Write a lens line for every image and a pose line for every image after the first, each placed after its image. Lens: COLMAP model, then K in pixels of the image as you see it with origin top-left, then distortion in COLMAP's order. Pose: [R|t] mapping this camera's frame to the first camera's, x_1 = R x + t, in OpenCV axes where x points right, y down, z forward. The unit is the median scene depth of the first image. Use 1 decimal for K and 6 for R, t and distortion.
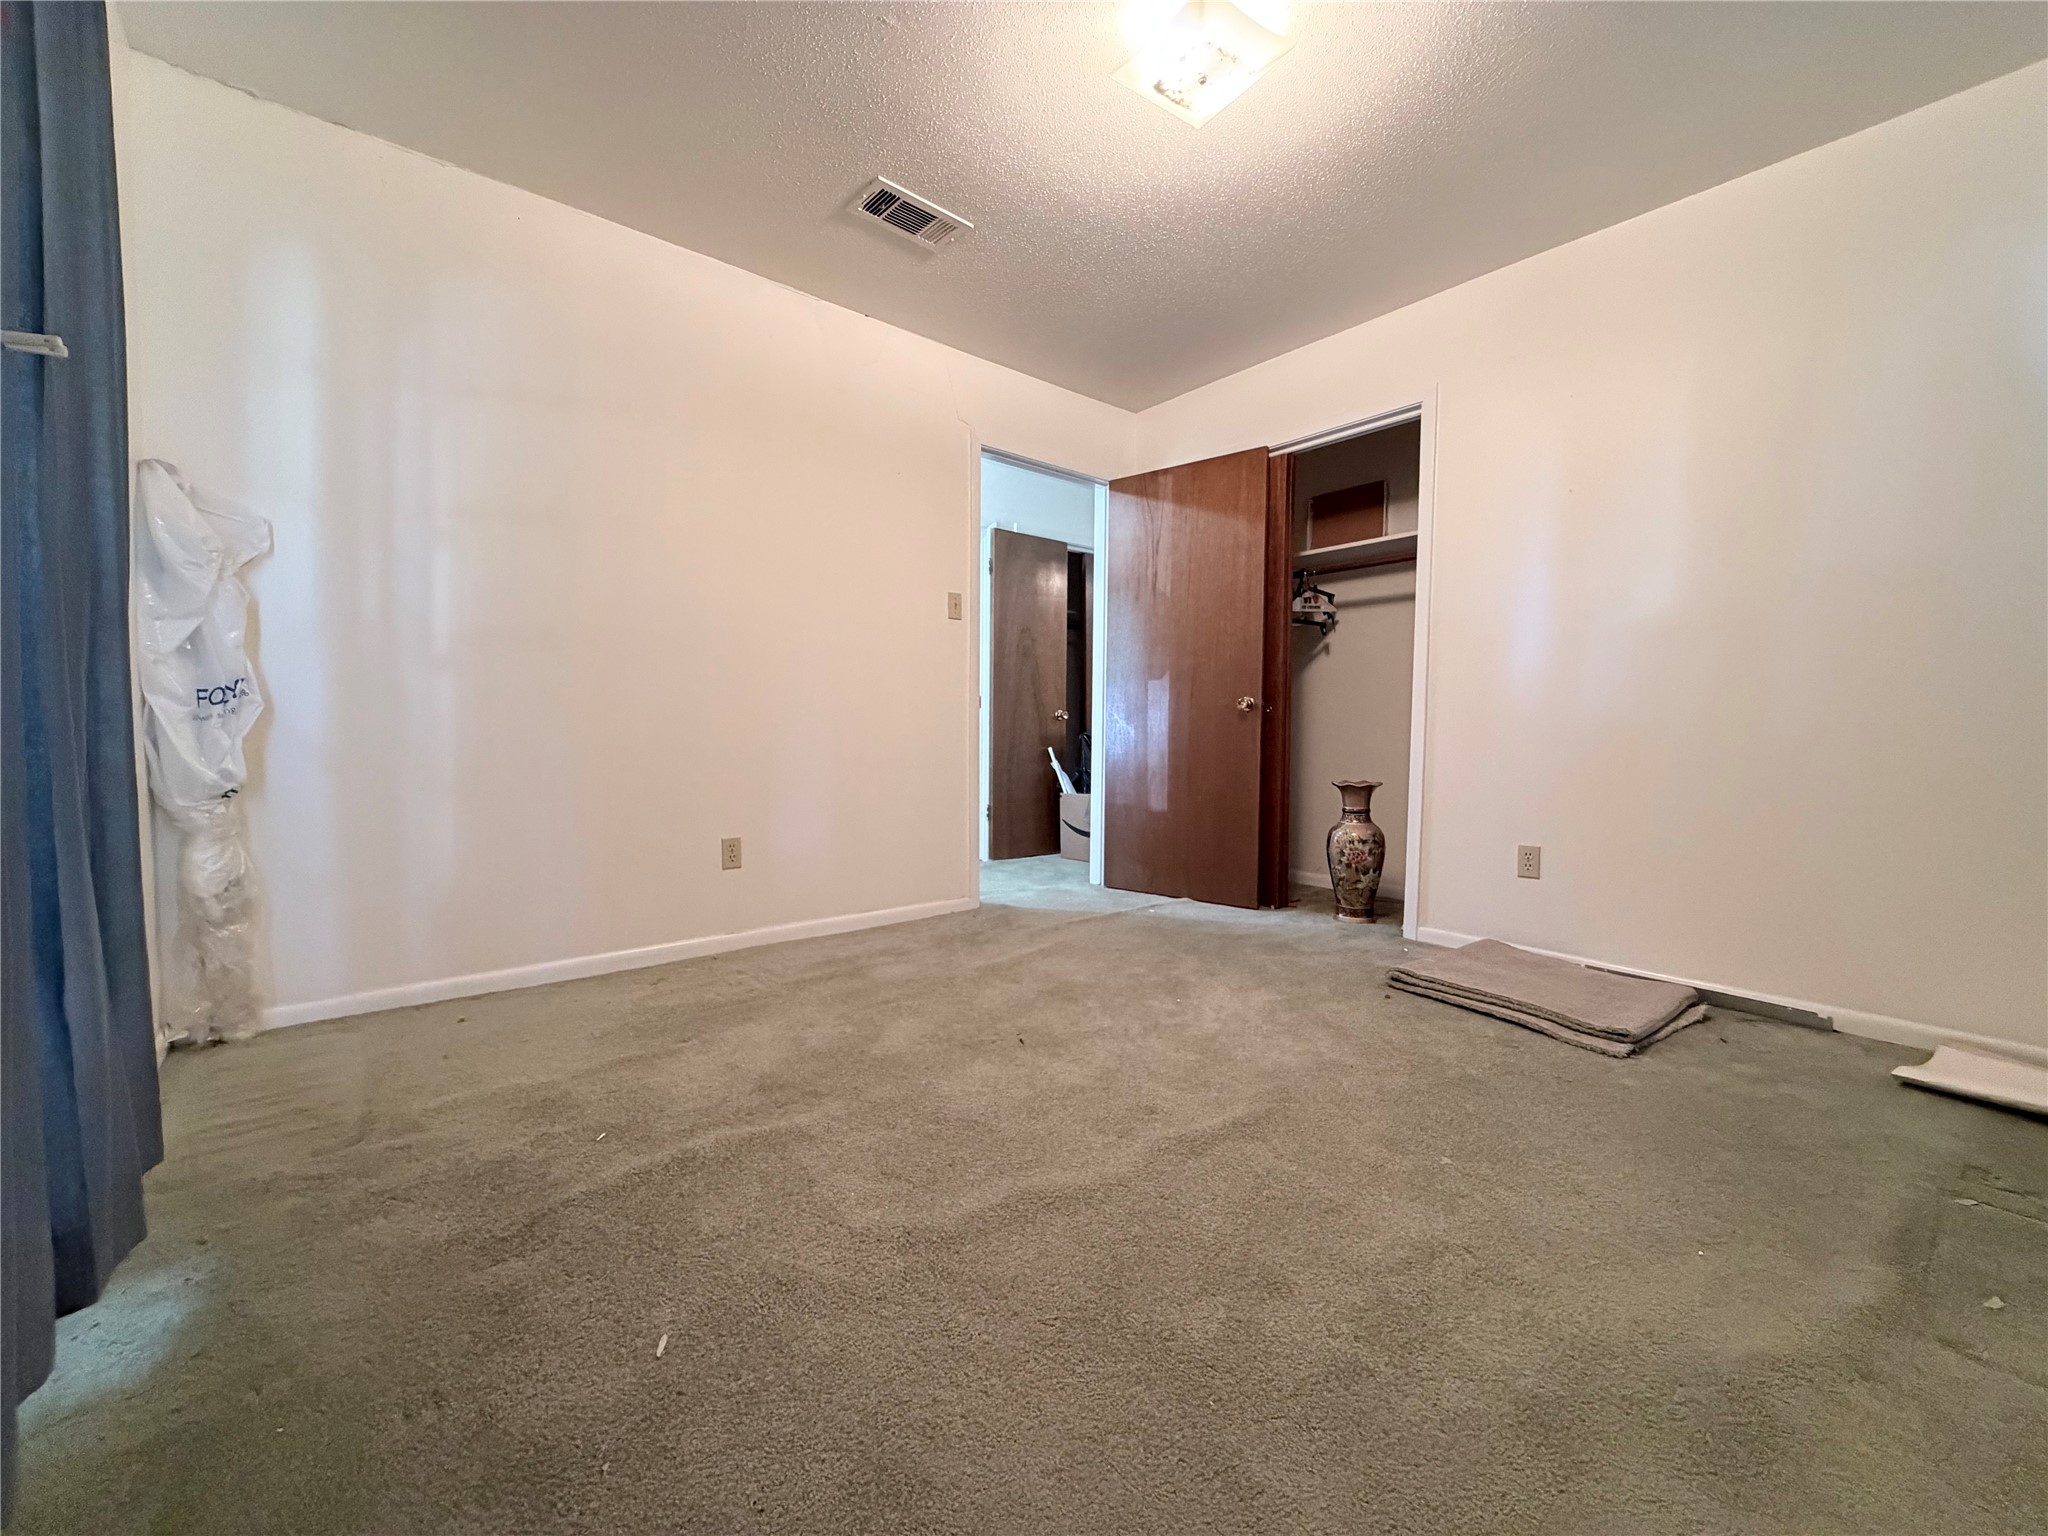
lens RADIAL K [[811.4, 0, 1024.4], [0, 811.4, 767.6], [0, 0, 1]] dist [-0.003910, 0.001111]
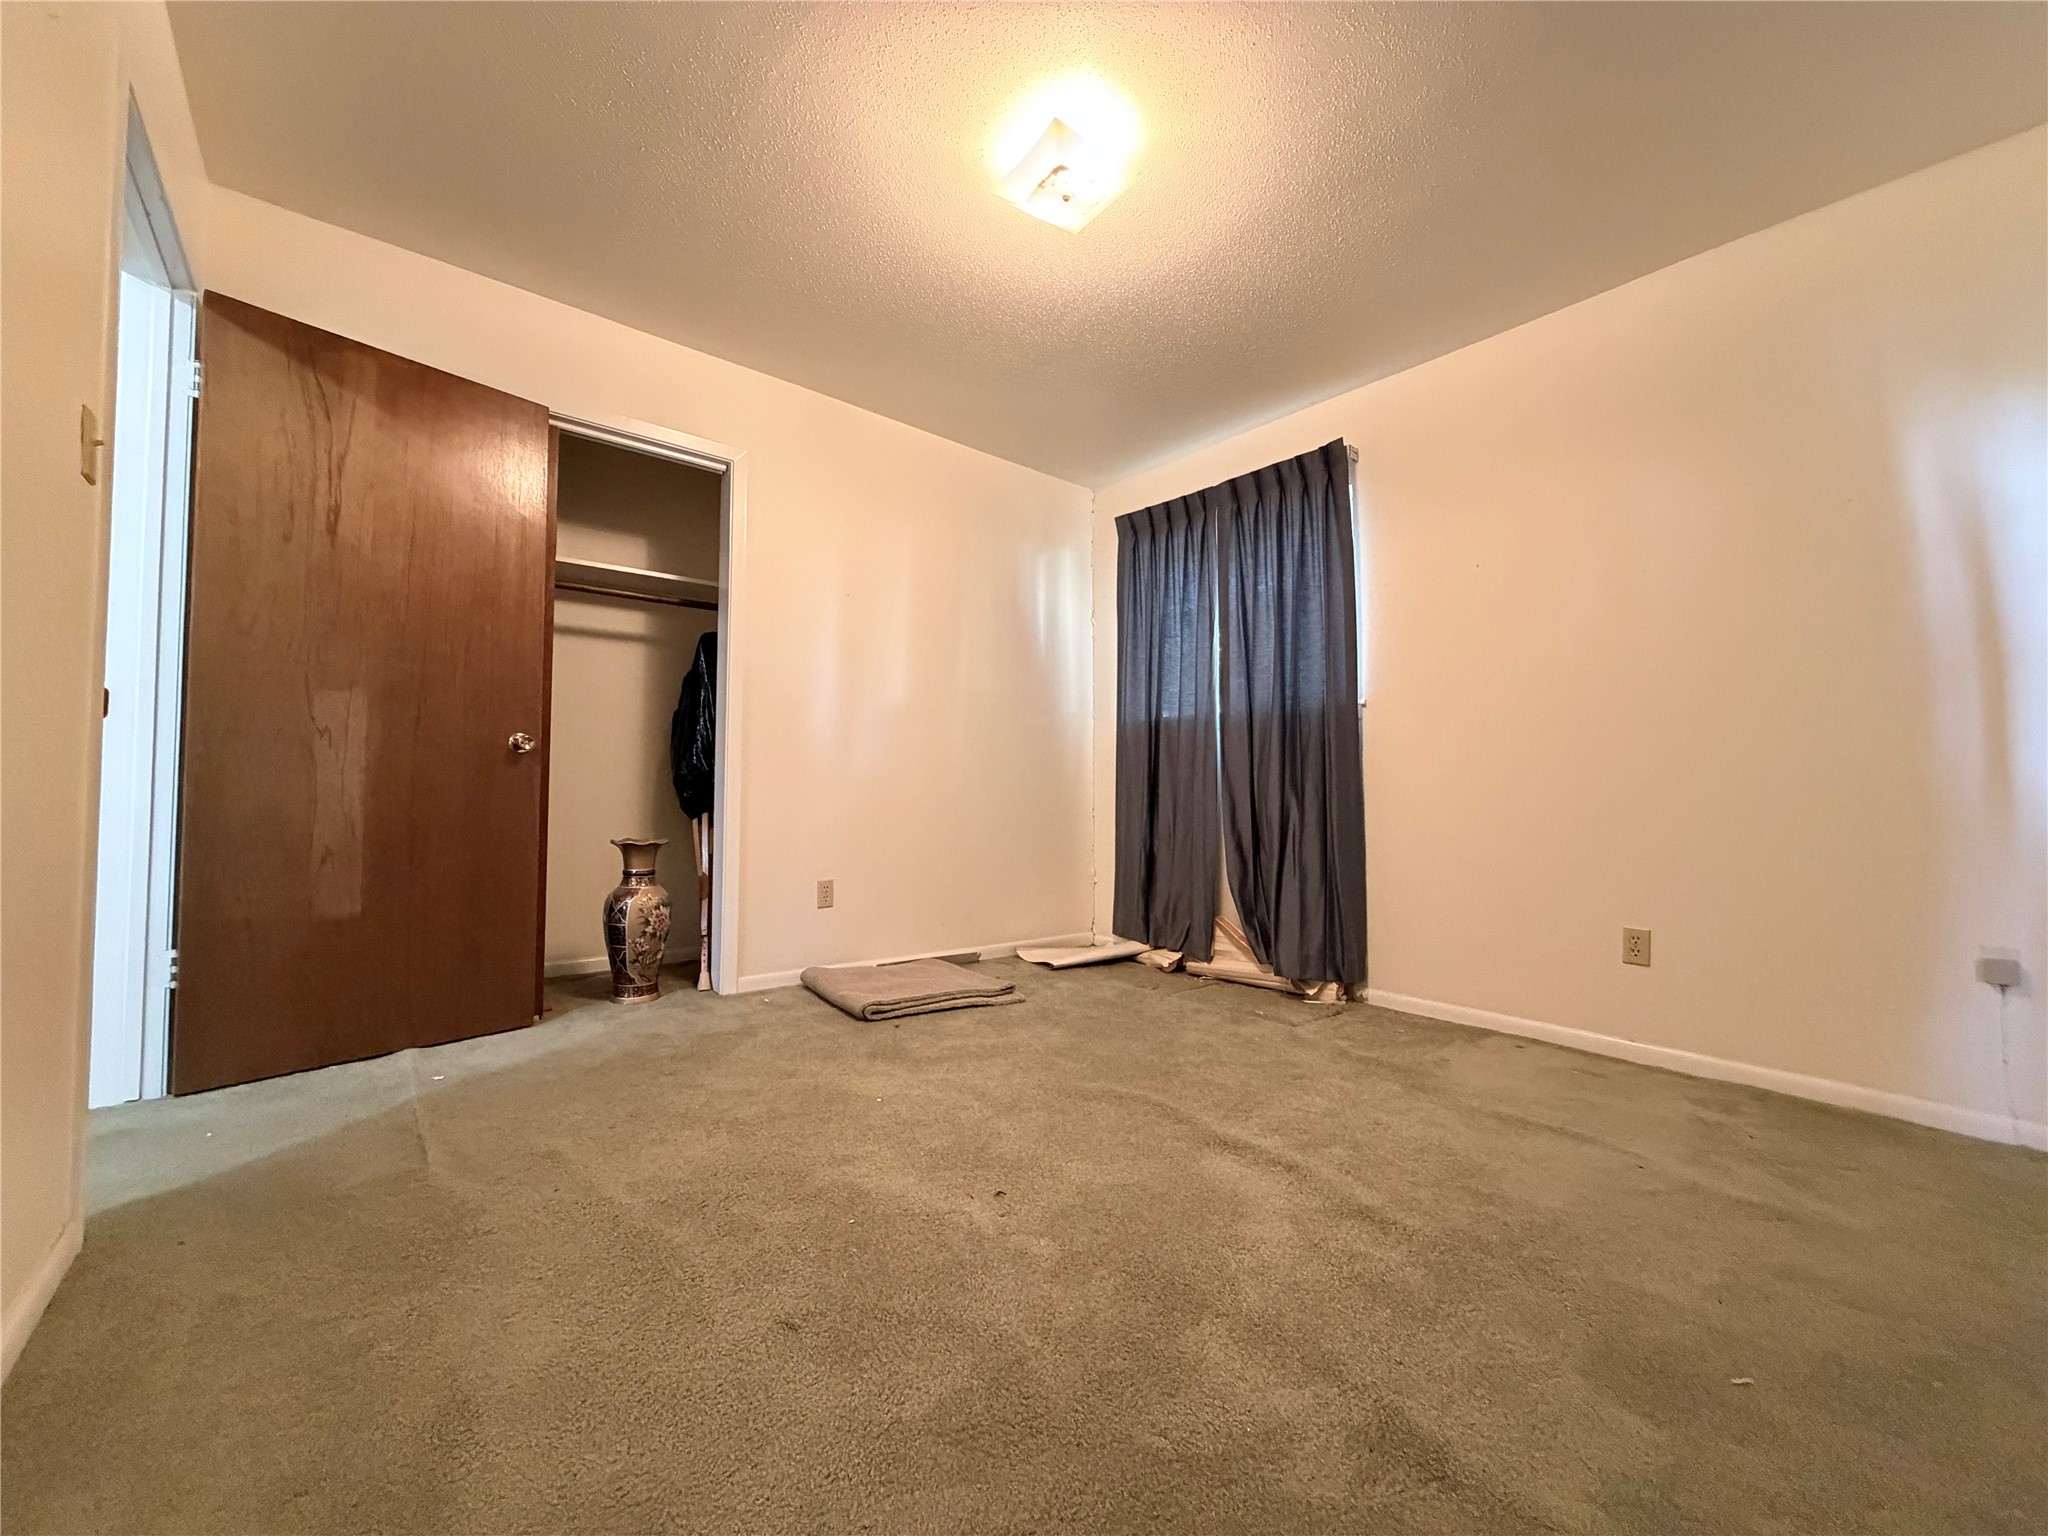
lens RADIAL K [[811.4, 0, 1024.8], [0, 811.4, 768.8], [0, 0, 1]] dist [-0.003910, 0.001111]
pose [[0.008608, 0.019228, 0.999778, -0.475392], [0.035243, 0.999188, -0.019520, -0.027639], [-0.999342, 0.035403, 0.007924, 0.586654]]
